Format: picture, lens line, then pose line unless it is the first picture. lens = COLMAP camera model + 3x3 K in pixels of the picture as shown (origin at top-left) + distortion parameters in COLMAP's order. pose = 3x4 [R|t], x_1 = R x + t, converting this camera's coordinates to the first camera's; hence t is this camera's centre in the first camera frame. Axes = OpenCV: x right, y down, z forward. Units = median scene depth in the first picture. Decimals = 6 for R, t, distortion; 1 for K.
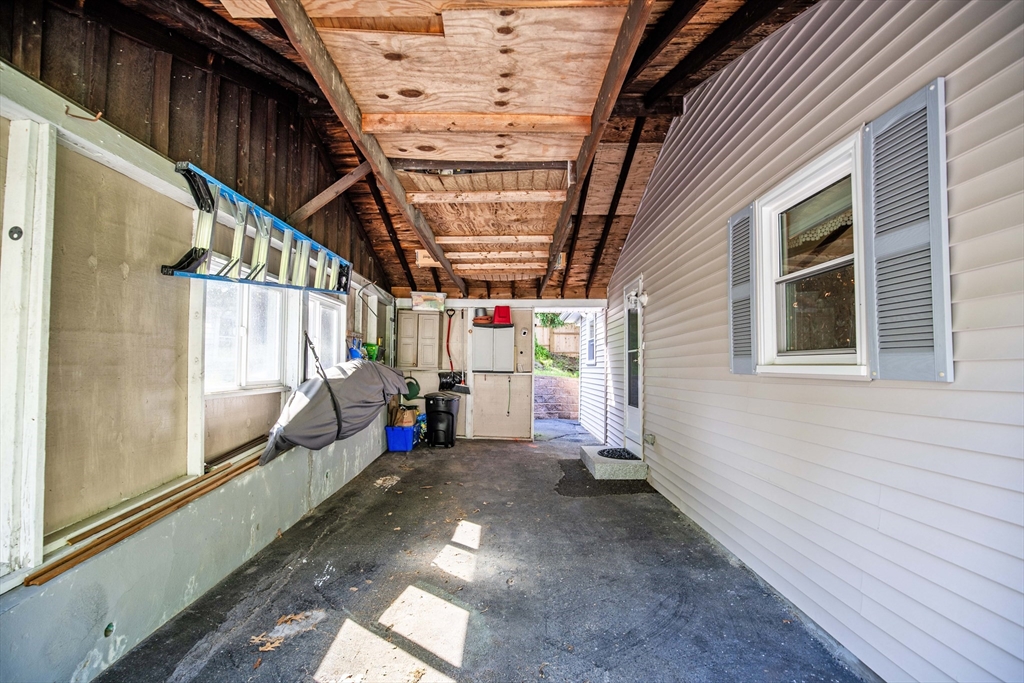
lens RADIAL K [[478.2, 0, 512.0], [0, 478.2, 349.9], [0, 0, 1]] dist [-0.040610, 0.009247]
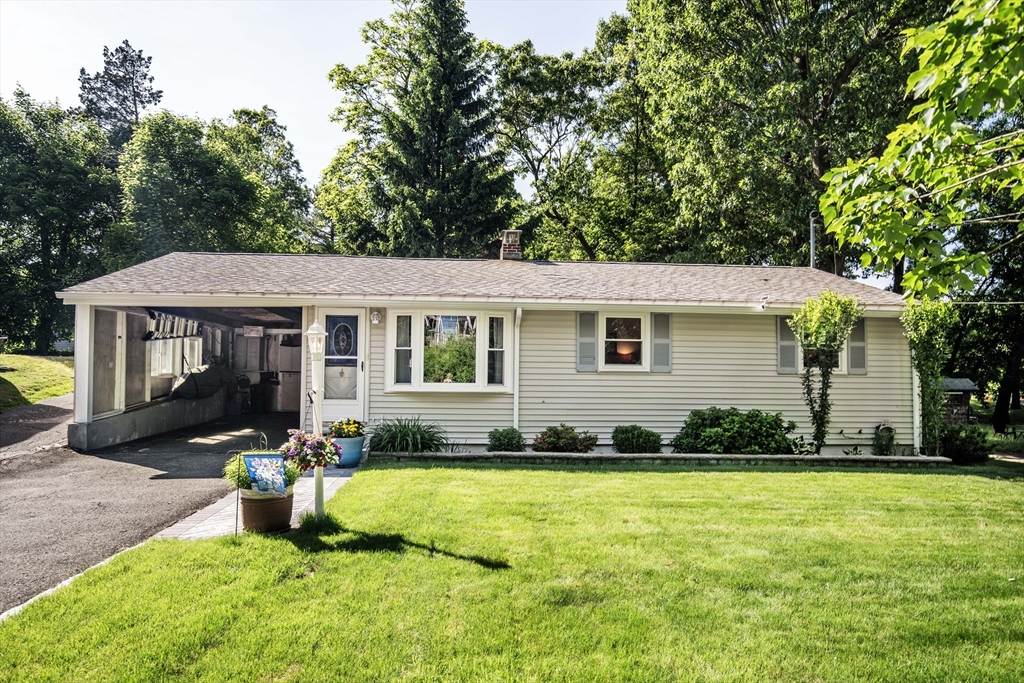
lens RADIAL K [[648.2, 0, 512.0], [0, 648.2, 341.5], [0, 0, 1]] dist [-0.000652, -0.000472]
pose [[0.995974, 0.009504, 0.089142, 0.594387], [-0.008494, 0.999895, -0.011701, -0.047129], [-0.089244, 0.010896, 0.995950, -1.543932]]
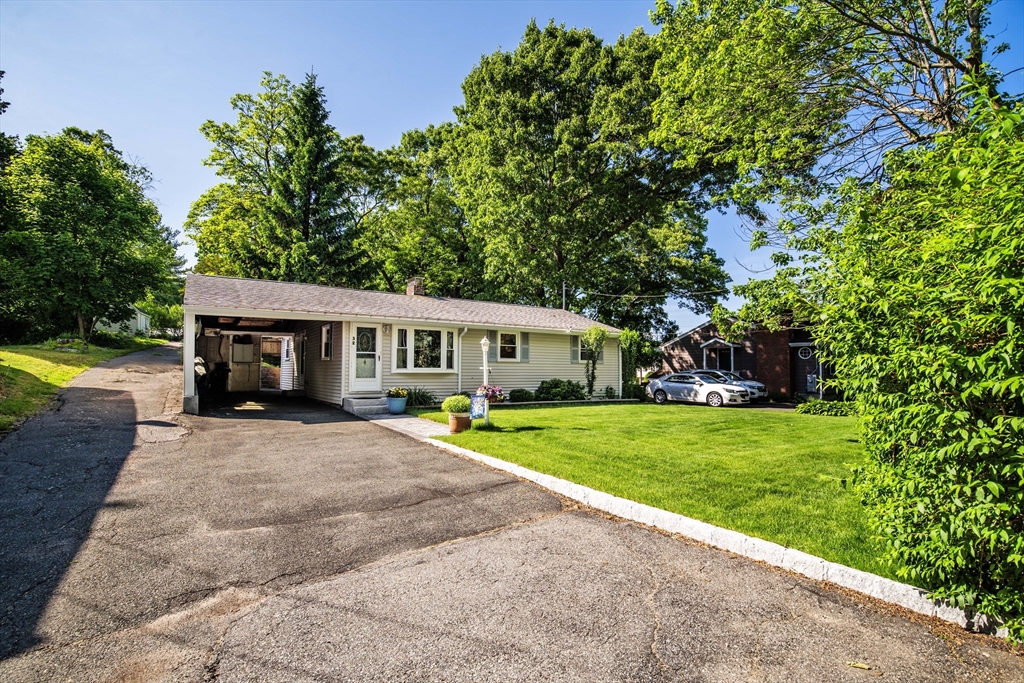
lens RADIAL K [[478.2, 0, 512.0], [0, 478.2, 349.9], [0, 0, 1]] dist [-0.040610, 0.009247]
pose [[0.819463, 0.023349, 0.572657, -0.317229], [-0.023703, 0.999696, -0.006843, -0.035327], [-0.572642, -0.007966, 0.819767, -1.869098]]
